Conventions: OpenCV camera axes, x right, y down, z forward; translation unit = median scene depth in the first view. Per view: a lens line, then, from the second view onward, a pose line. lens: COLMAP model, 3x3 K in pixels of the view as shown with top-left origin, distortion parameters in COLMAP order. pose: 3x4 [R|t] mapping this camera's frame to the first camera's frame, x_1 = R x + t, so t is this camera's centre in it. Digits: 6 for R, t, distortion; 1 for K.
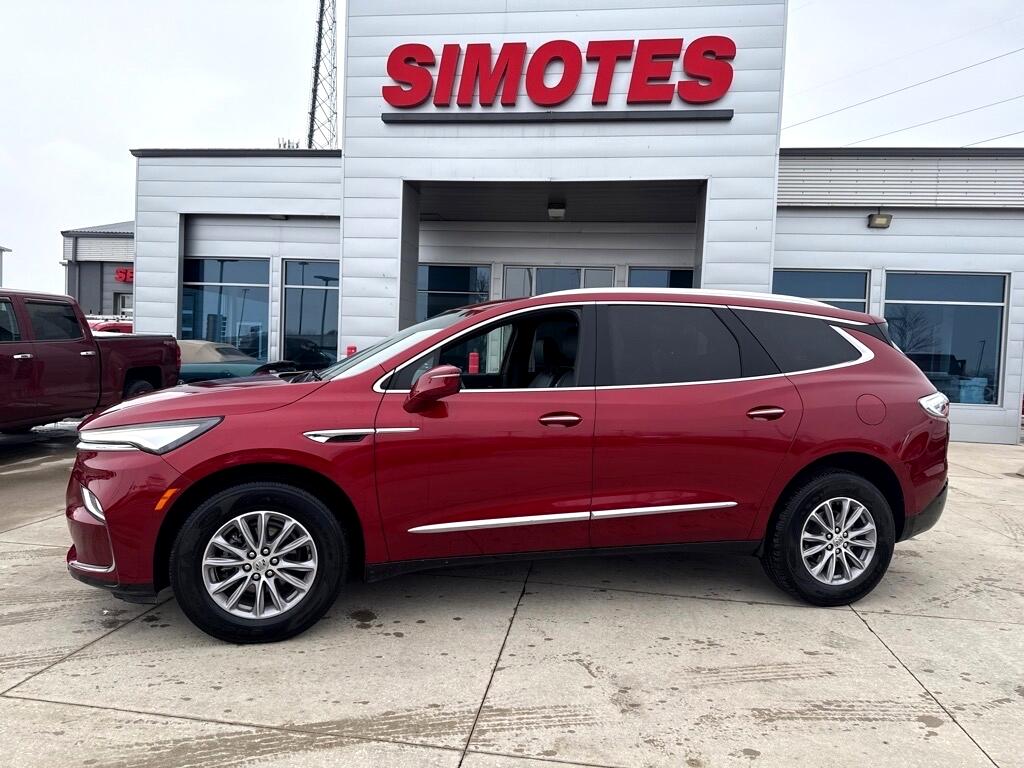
lens RADIAL K [[709.0, 0, 511.3], [0, 709.0, 383.2], [0, 0, 1]] dist [0.044206, -0.044468]
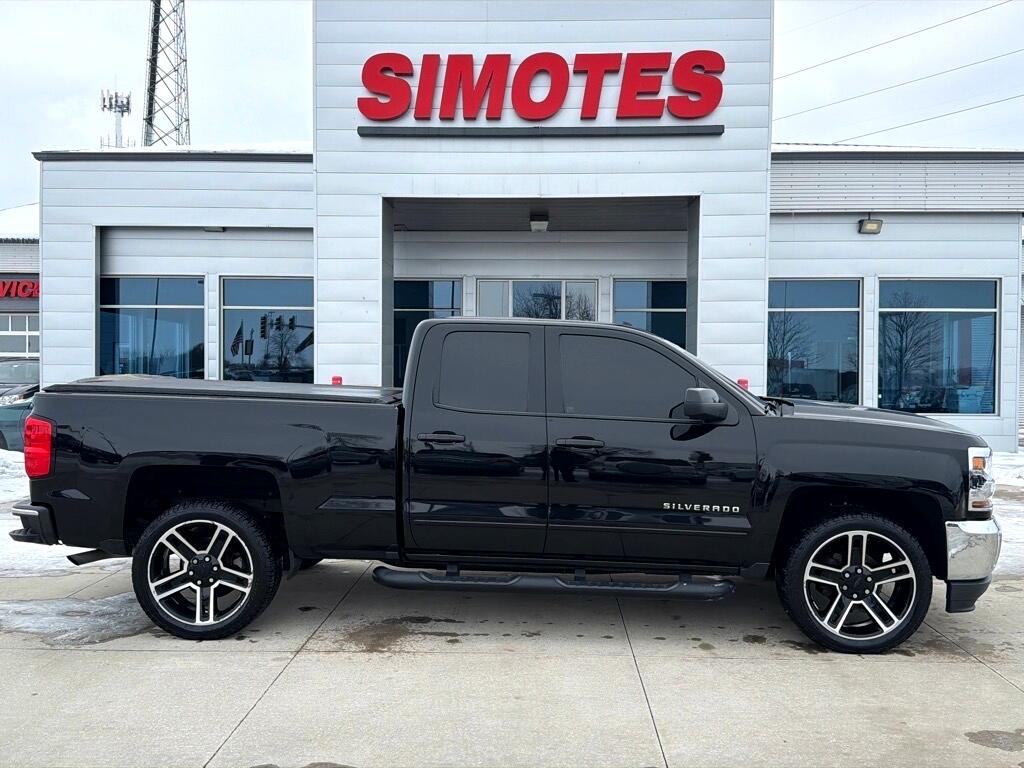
lens RADIAL K [[922.6, 0, 515.5], [0, 922.6, 384.9], [0, 0, 1]] dist [0.158286, -0.290947]
pose [[0.993598, -0.033055, 0.108027, -0.119212], [0.035225, 0.999213, -0.018243, -0.010319], [-0.107339, 0.021931, 0.993981, -0.231791]]
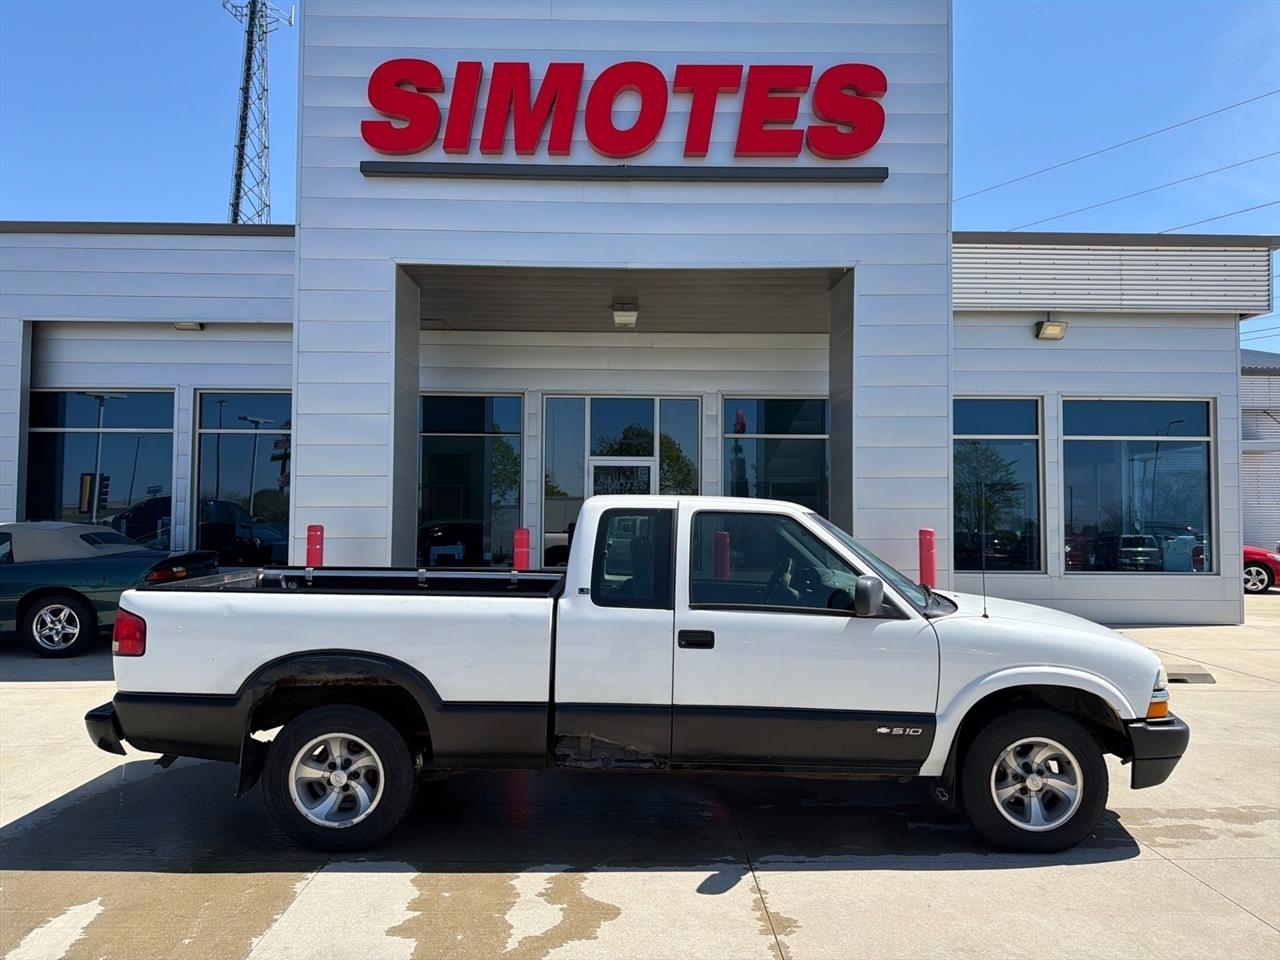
lens RADIAL K [[892.6, 0, 637.1], [0, 892.6, 481.8], [0, 0, 1]] dist [0.008622, -0.001271]
pose [[0.988249, -0.025914, 0.150640, -0.064003], [0.036797, 0.996874, -0.069917, -0.024886], [-0.148357, 0.074639, 0.986113, 0.190460]]
